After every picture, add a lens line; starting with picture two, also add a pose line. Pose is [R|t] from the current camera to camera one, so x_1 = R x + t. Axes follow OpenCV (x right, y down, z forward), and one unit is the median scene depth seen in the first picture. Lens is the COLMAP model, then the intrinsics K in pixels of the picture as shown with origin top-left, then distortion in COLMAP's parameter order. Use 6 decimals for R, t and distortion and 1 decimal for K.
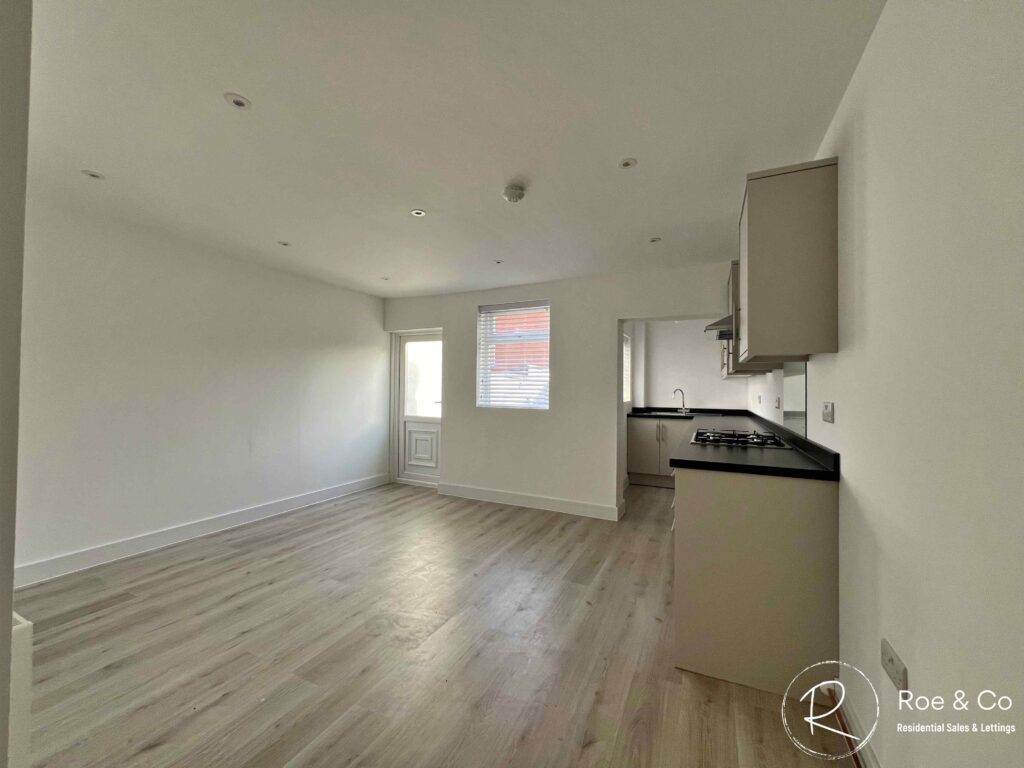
lens RADIAL K [[408.3, 0, 509.7], [0, 408.3, 383.2], [0, 0, 1]] dist [-0.001275, 0.000352]
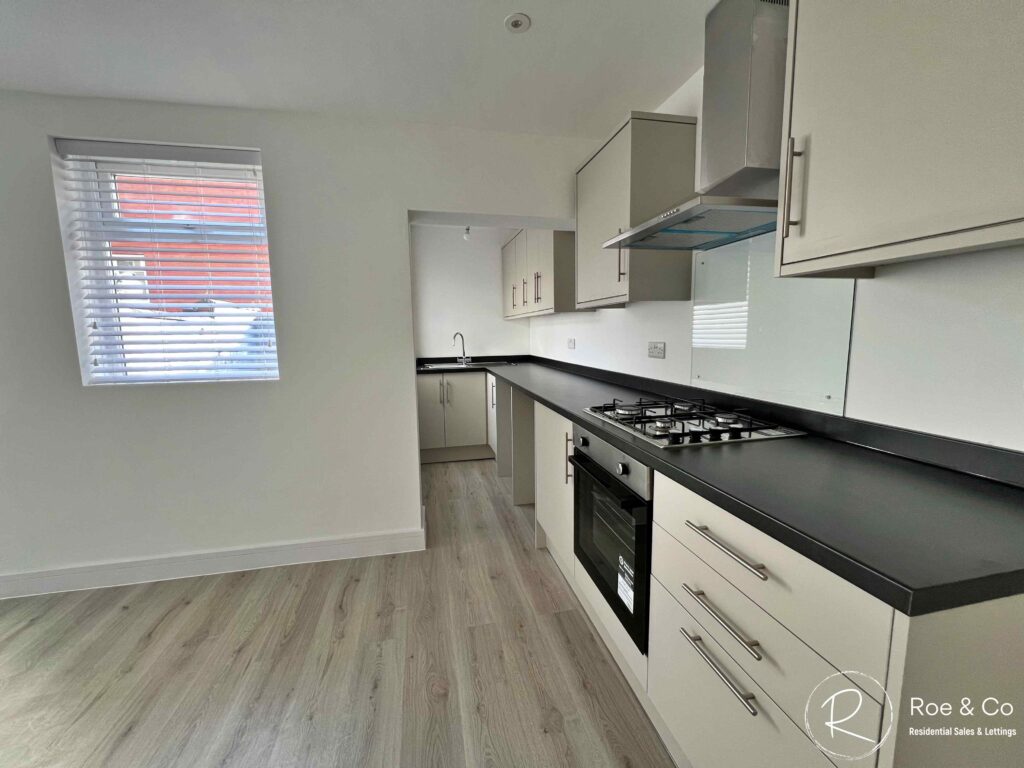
lens RADIAL K [[408.3, 0, 509.7], [0, 408.3, 383.2], [0, 0, 1]] dist [-0.001275, 0.000352]
pose [[0.784739, -0.099405, 0.611804, 0.008417], [0.014556, 0.989739, 0.142140, 0.000147], [-0.619656, -0.102637, 0.778134, 0.416025]]
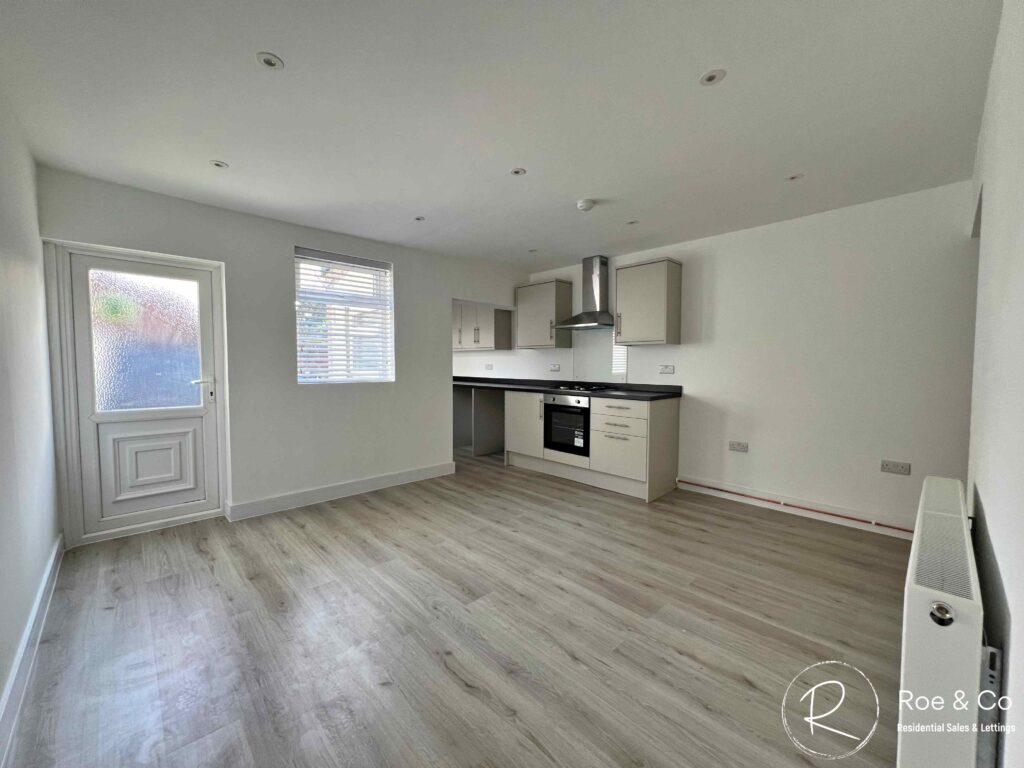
lens RADIAL K [[408.3, 0, 509.7], [0, 408.3, 383.2], [0, 0, 1]] dist [-0.001275, 0.000352]
pose [[0.346875, -0.056552, 0.936205, -0.687220], [-0.011502, 0.997849, 0.064537, 0.004023], [-0.937841, -0.033154, 0.345479, 0.411749]]
